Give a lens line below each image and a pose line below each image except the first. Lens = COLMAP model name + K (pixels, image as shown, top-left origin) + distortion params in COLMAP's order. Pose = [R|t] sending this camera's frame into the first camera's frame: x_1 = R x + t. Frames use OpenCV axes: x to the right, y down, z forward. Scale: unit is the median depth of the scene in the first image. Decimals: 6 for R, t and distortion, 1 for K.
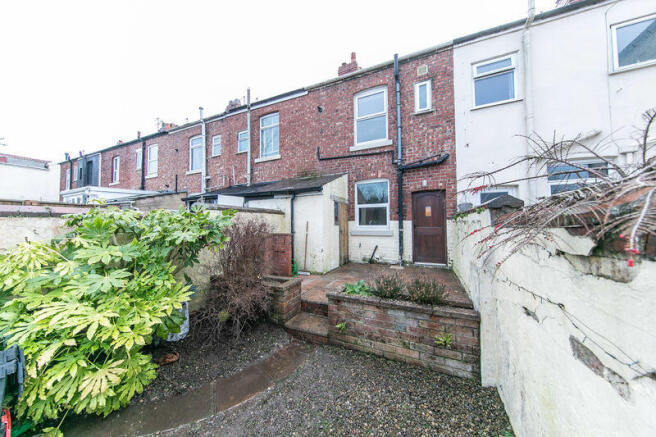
lens RADIAL K [[217.6, 0, 328.0], [0, 217.6, 218.5], [0, 0, 1]] dist [-0.000384, -0.000018]
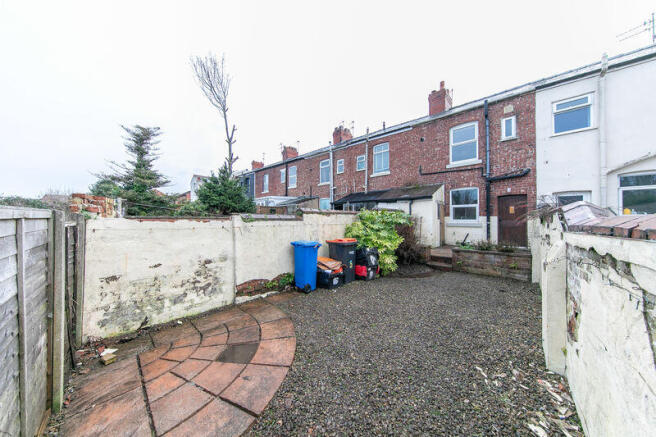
lens RADIAL K [[204.0, 0, 328.0], [0, 204.0, 218.5], [0, 0, 1]] dist [-0.000013, -0.000064]
pose [[0.948731, 0.005735, -0.316034, -0.241859], [0.000234, 0.999822, 0.018844, -0.001385], [0.316086, -0.017952, 0.948561, -0.608516]]
